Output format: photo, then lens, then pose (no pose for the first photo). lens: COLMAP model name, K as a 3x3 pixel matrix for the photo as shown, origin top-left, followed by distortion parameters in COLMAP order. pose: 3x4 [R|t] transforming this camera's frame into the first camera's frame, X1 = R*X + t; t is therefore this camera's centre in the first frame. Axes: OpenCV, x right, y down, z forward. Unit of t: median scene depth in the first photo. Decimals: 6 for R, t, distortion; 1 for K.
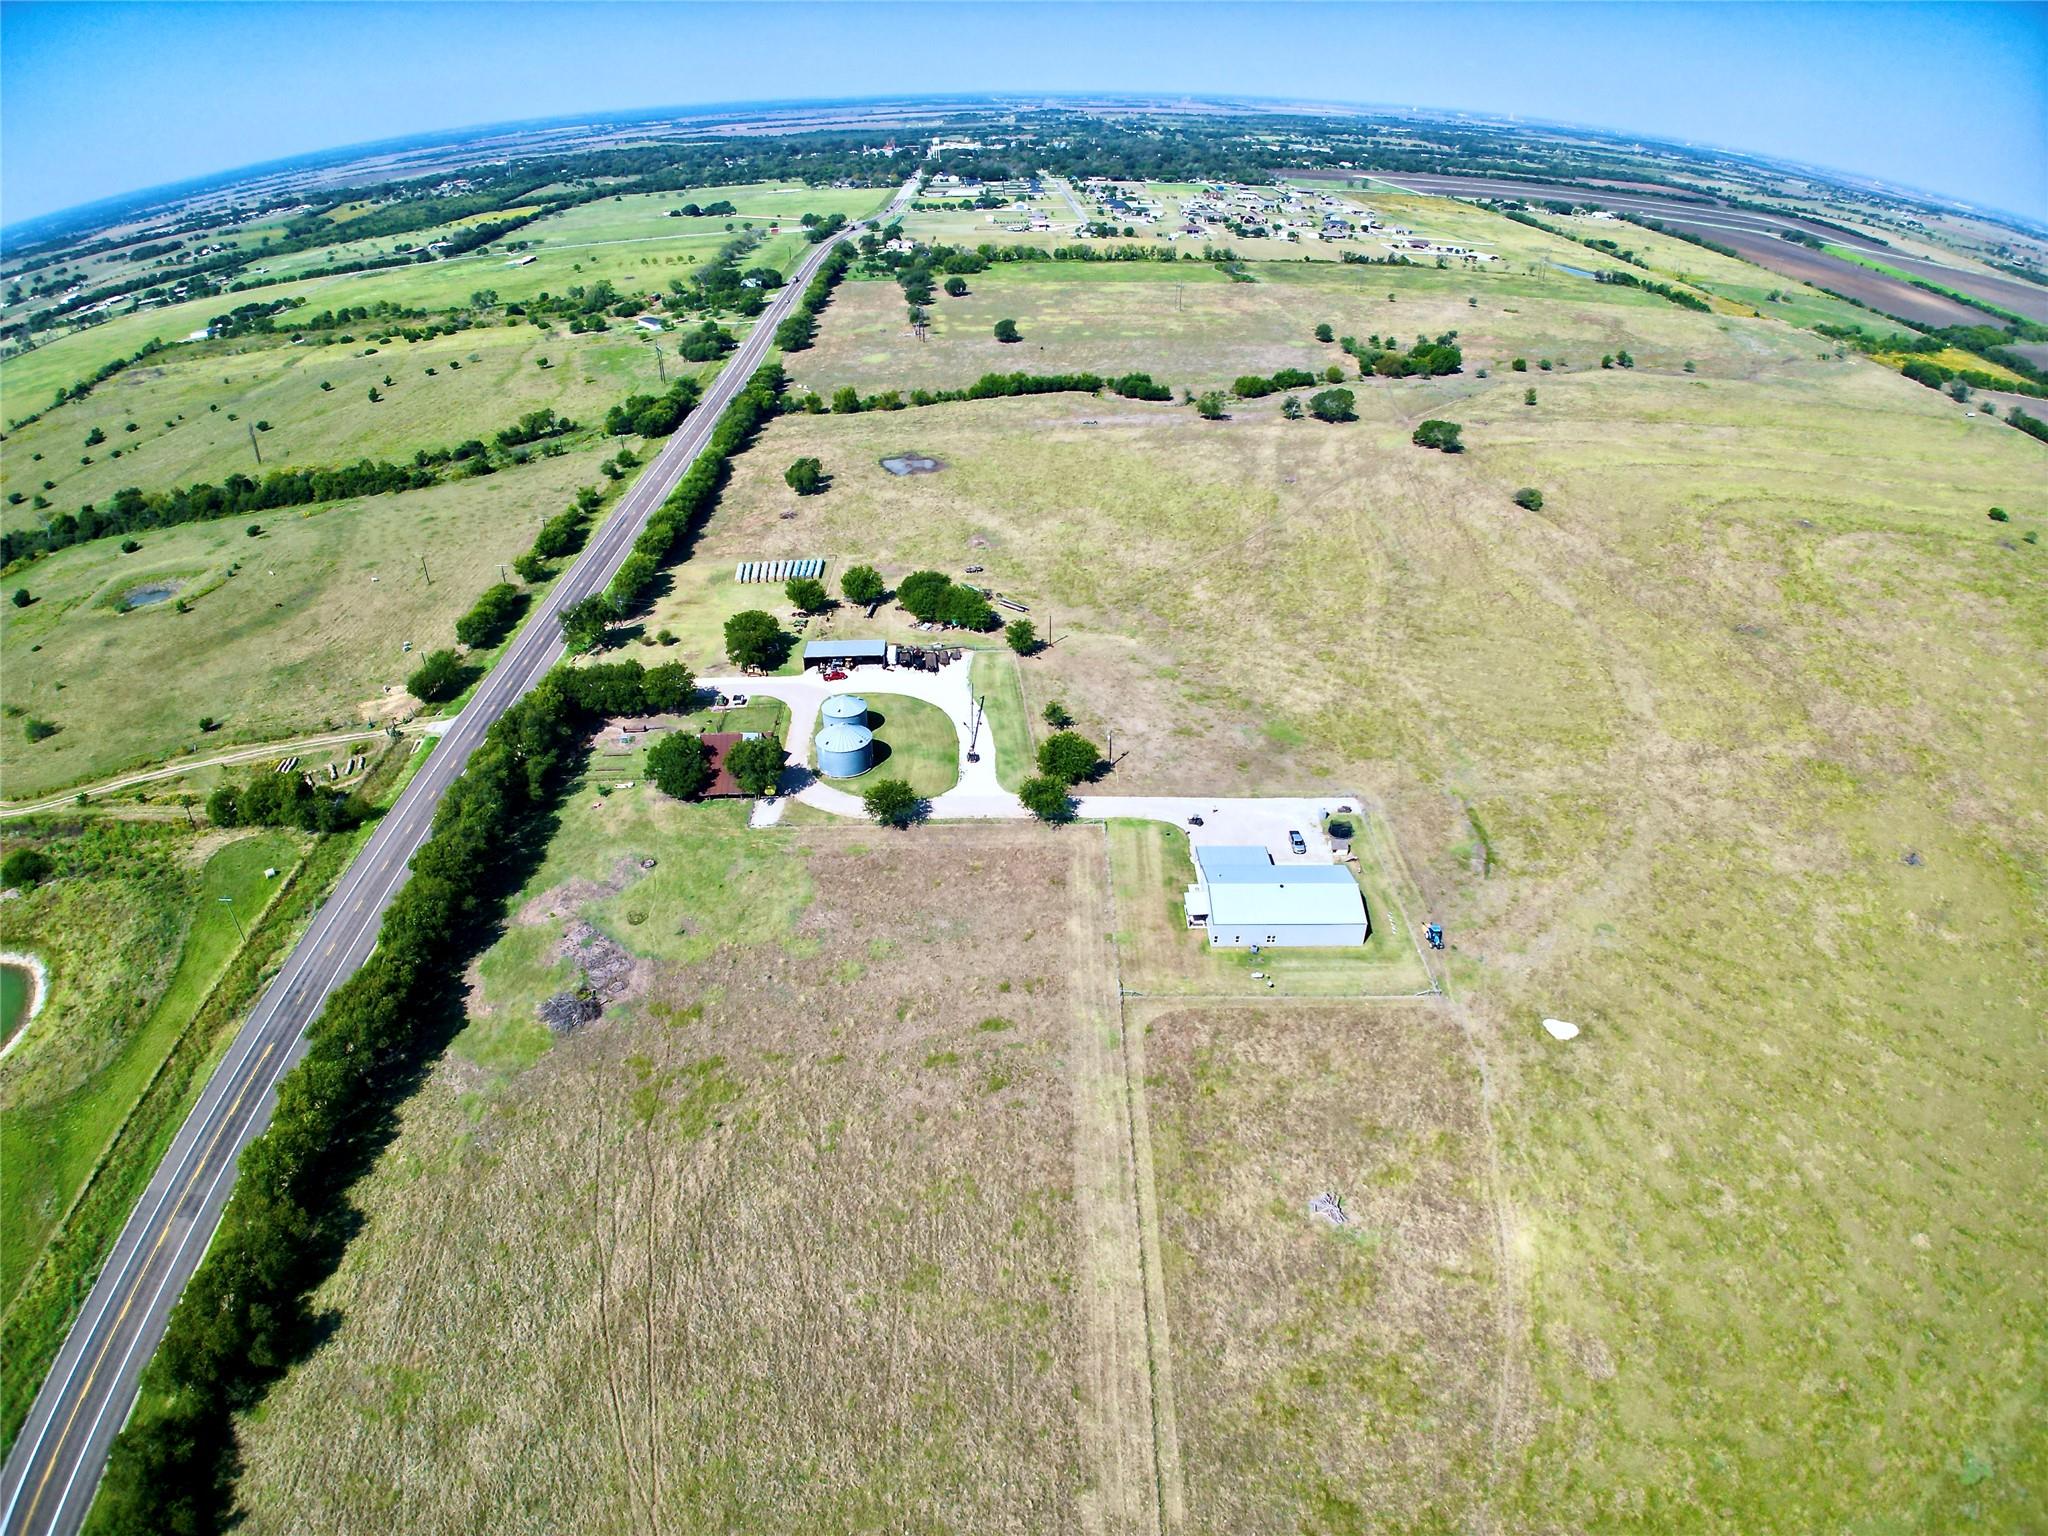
lens RADIAL K [[1194.6, 0, 1029.4], [0, 1194.6, 786.9], [0, 0, 1]] dist [-0.186127, 0.023970]
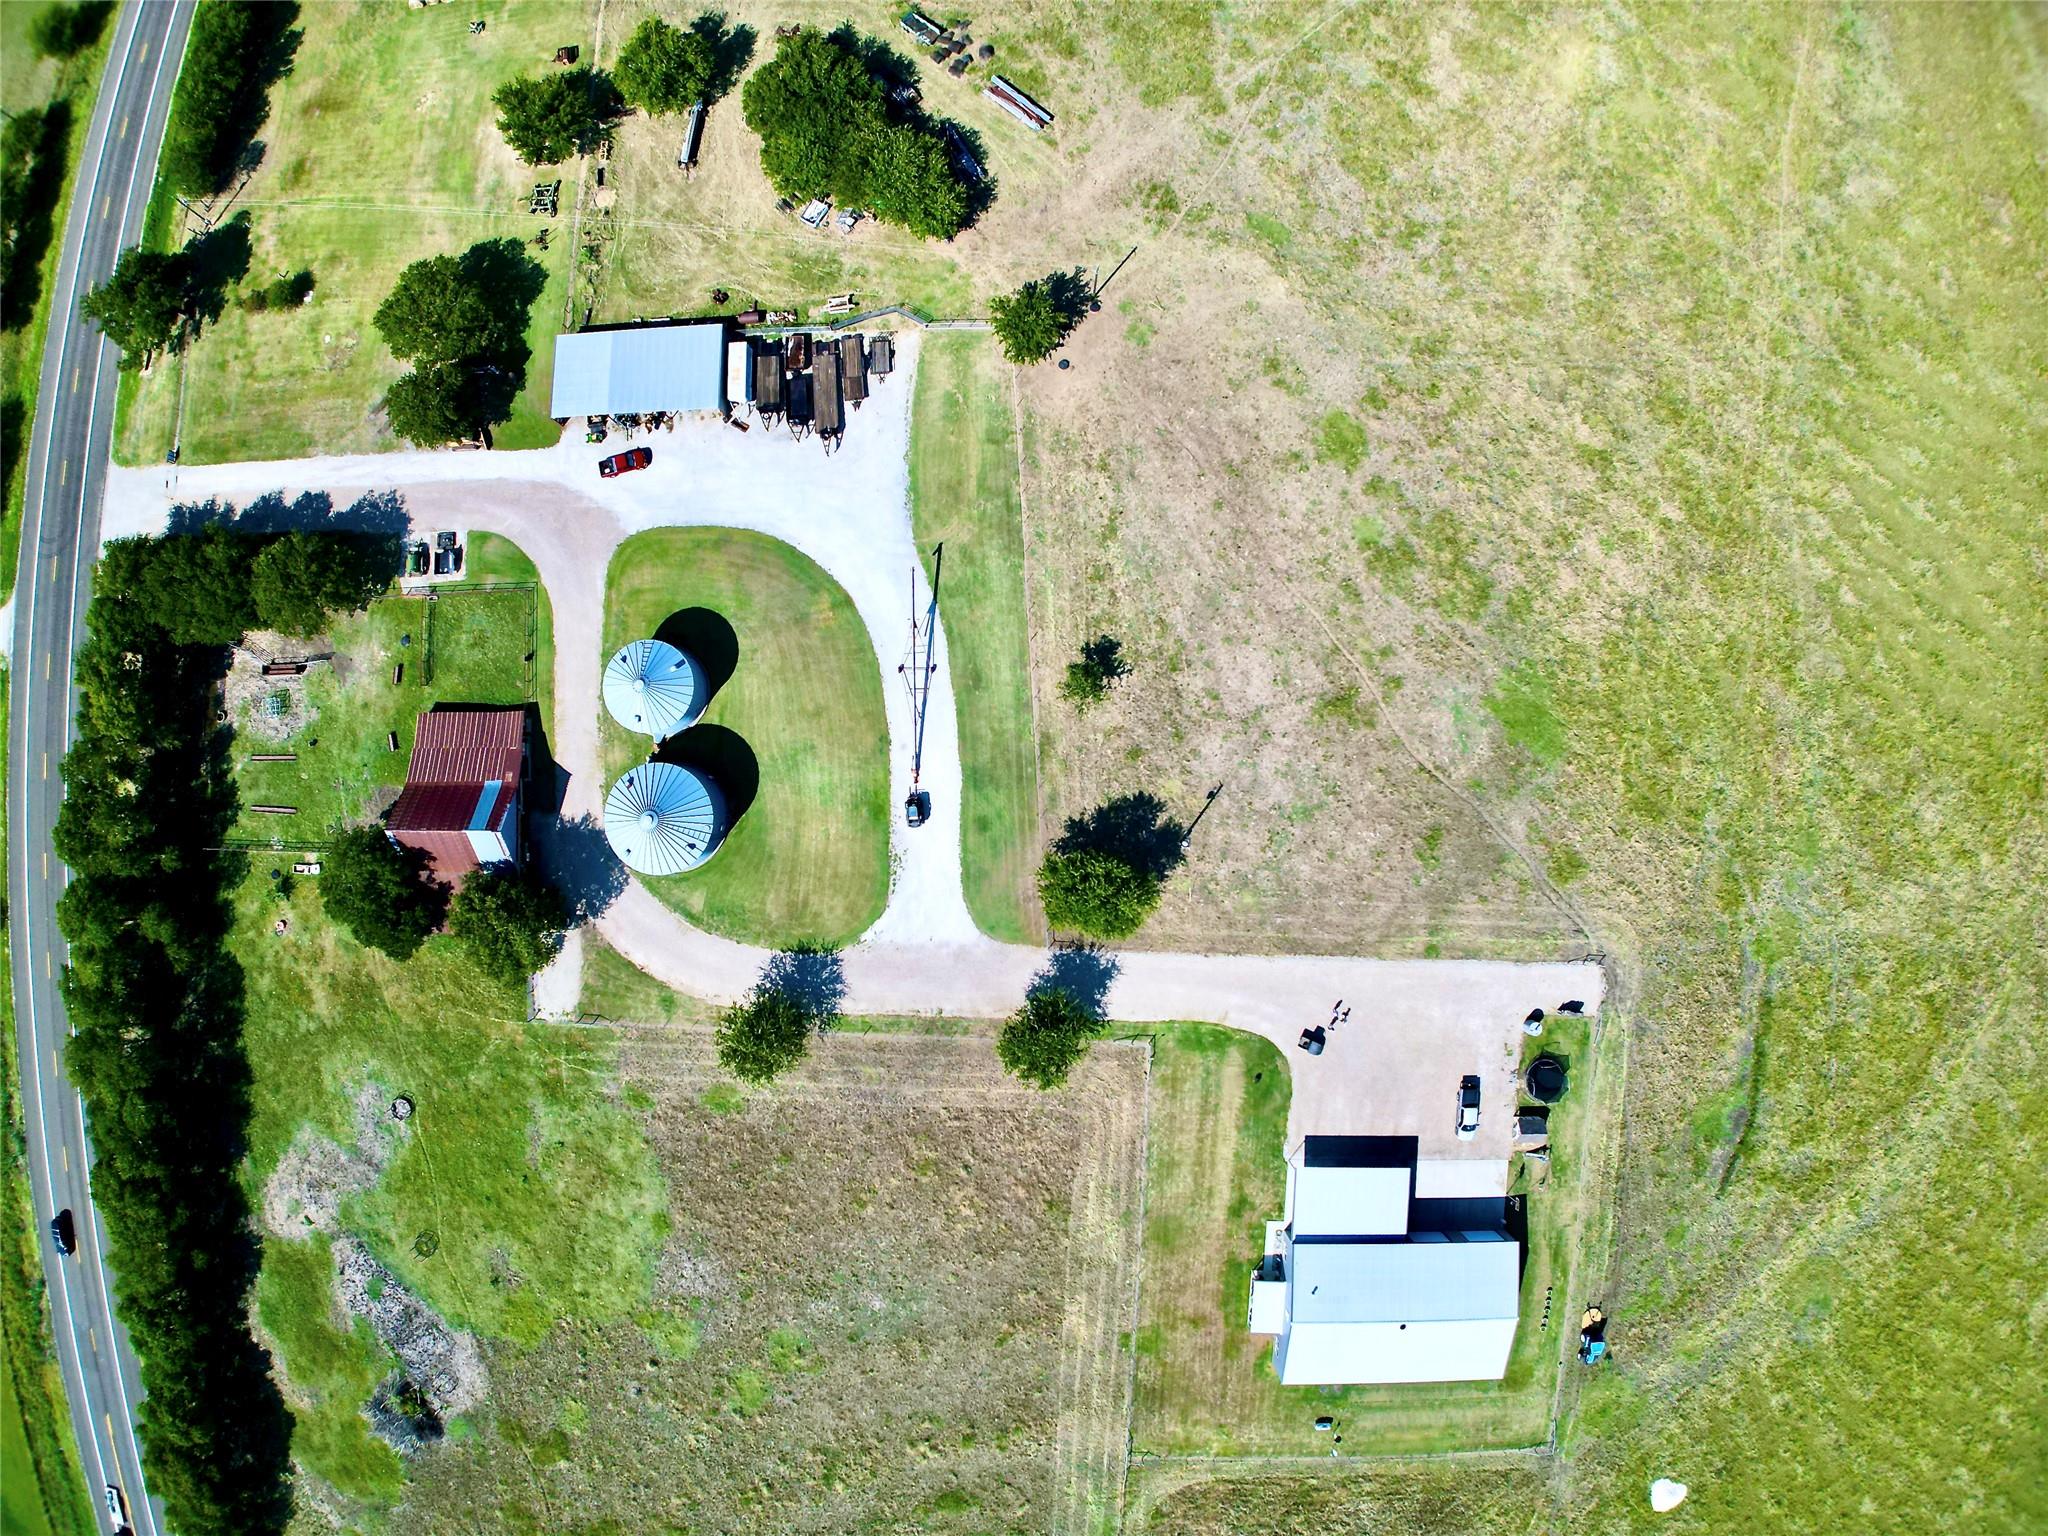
lens RADIAL K [[1194.6, 0, 1029.4], [0, 1194.6, 786.9], [0, 0, 1]] dist [-0.186127, 0.023970]
pose [[0.999239, 0.038711, -0.004828, 0.001621], [-0.016712, 0.536599, 0.843672, -0.232555], [0.035250, -0.842949, 0.536838, 0.368887]]
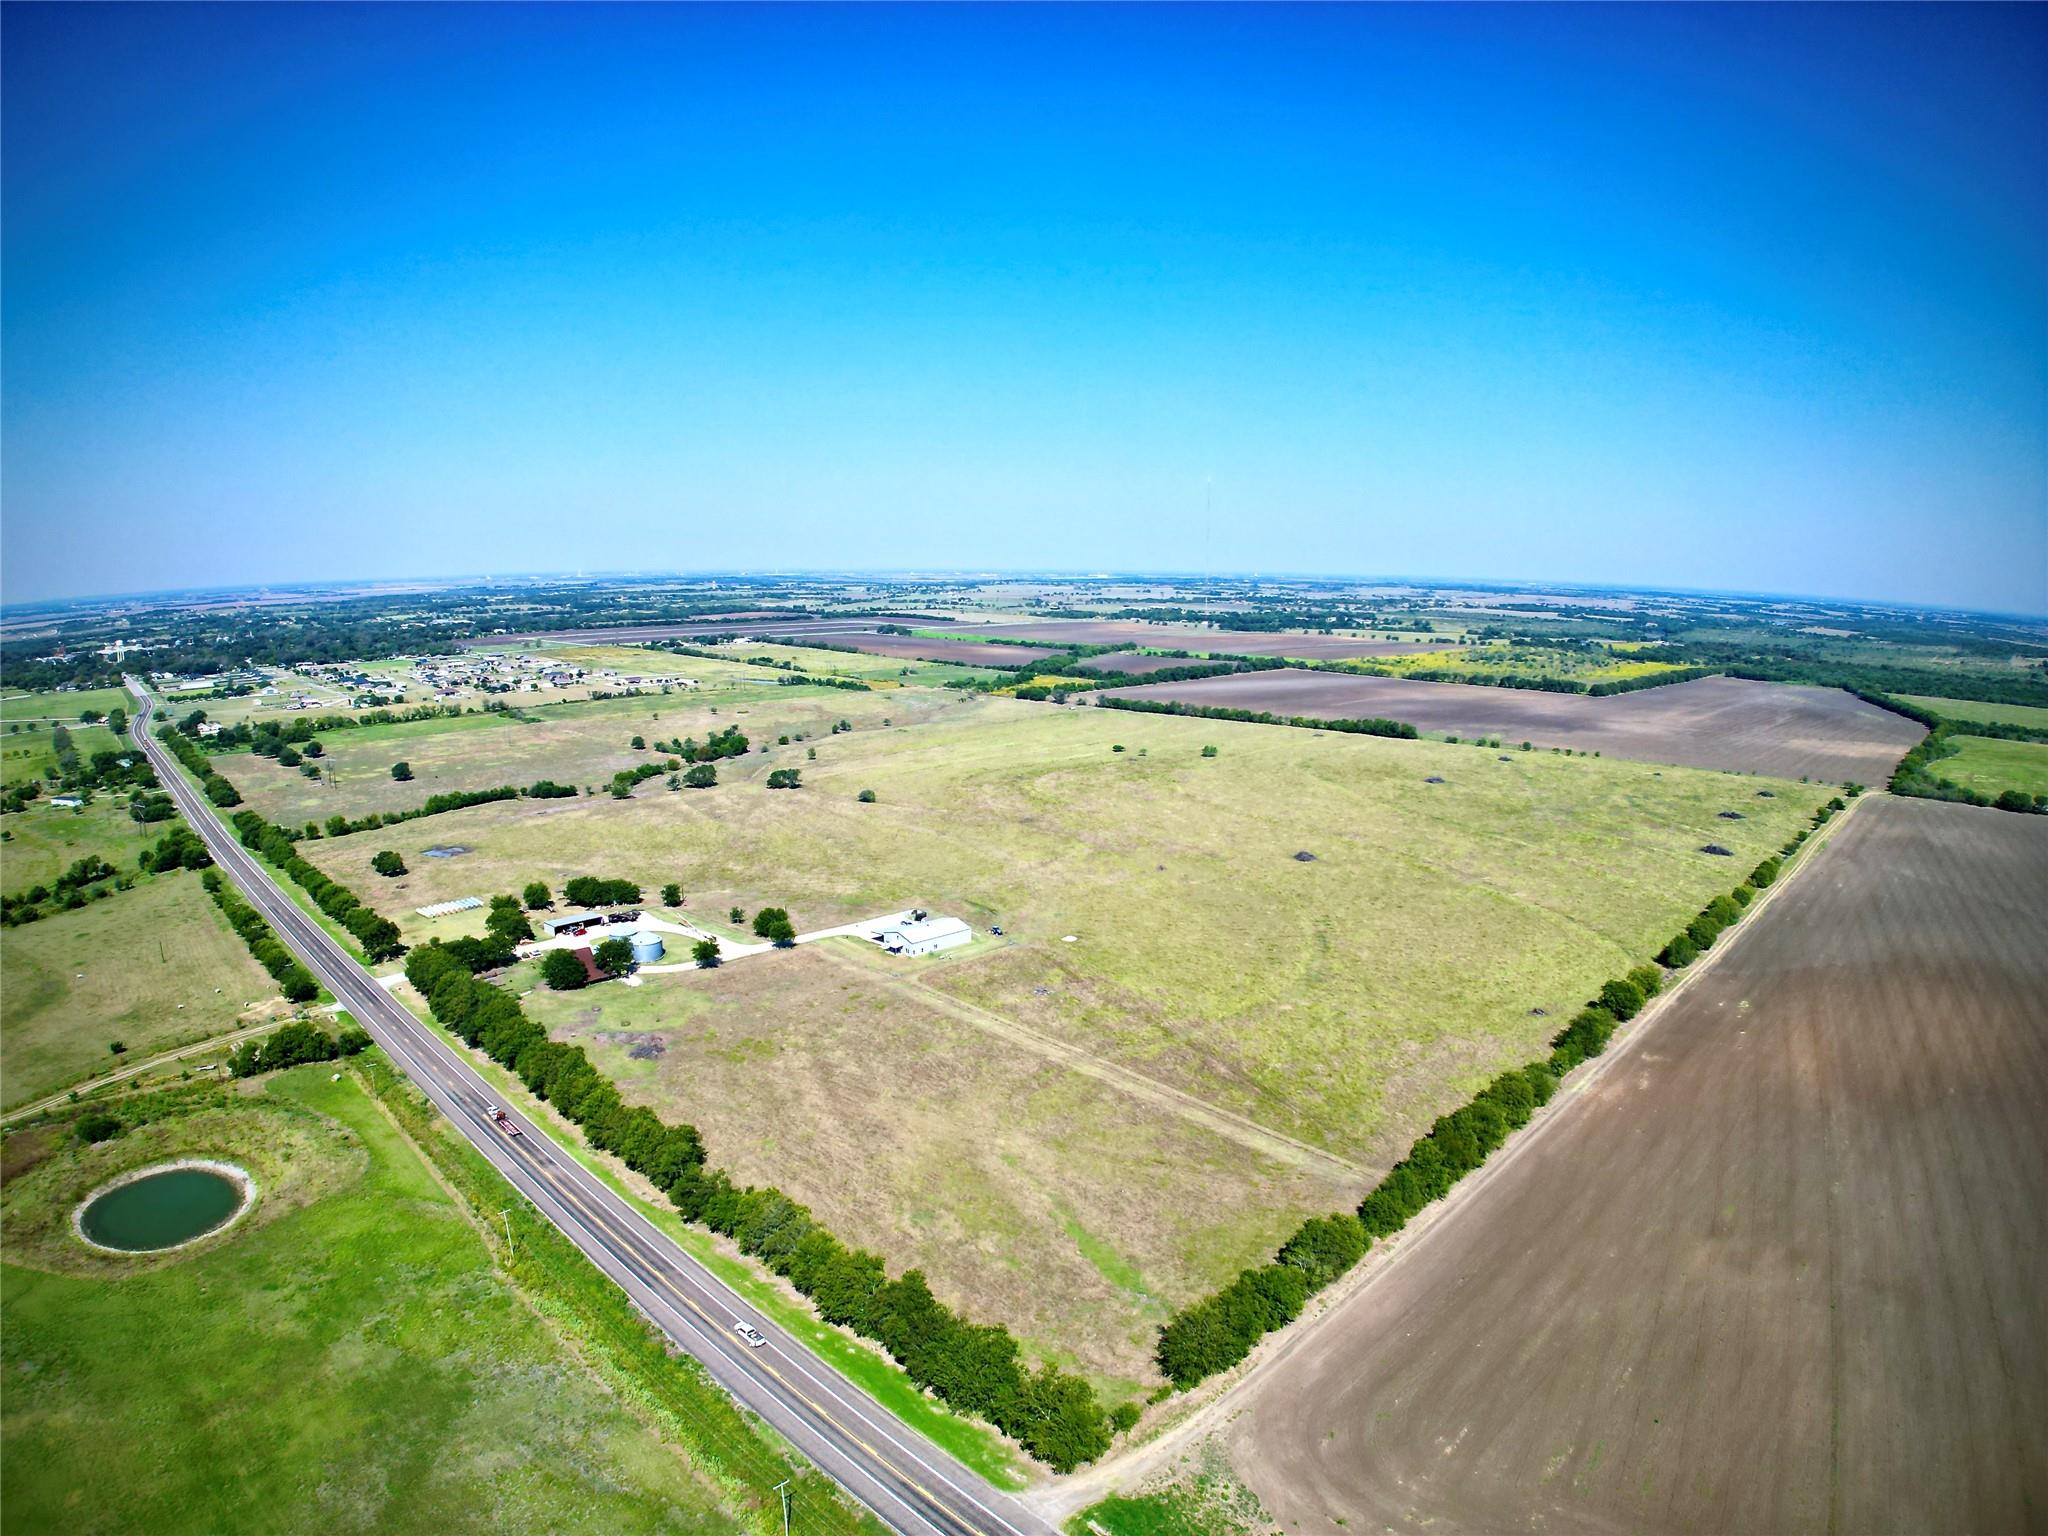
lens RADIAL K [[1194.6, 0, 1029.4], [0, 1194.6, 786.9], [0, 0, 1]] dist [-0.186127, 0.023970]
pose [[0.740222, -0.121614, 0.661273, -0.398485], [0.355665, 0.905462, -0.231604, 0.163545], [-0.570592, 0.406630, 0.713497, -0.269359]]
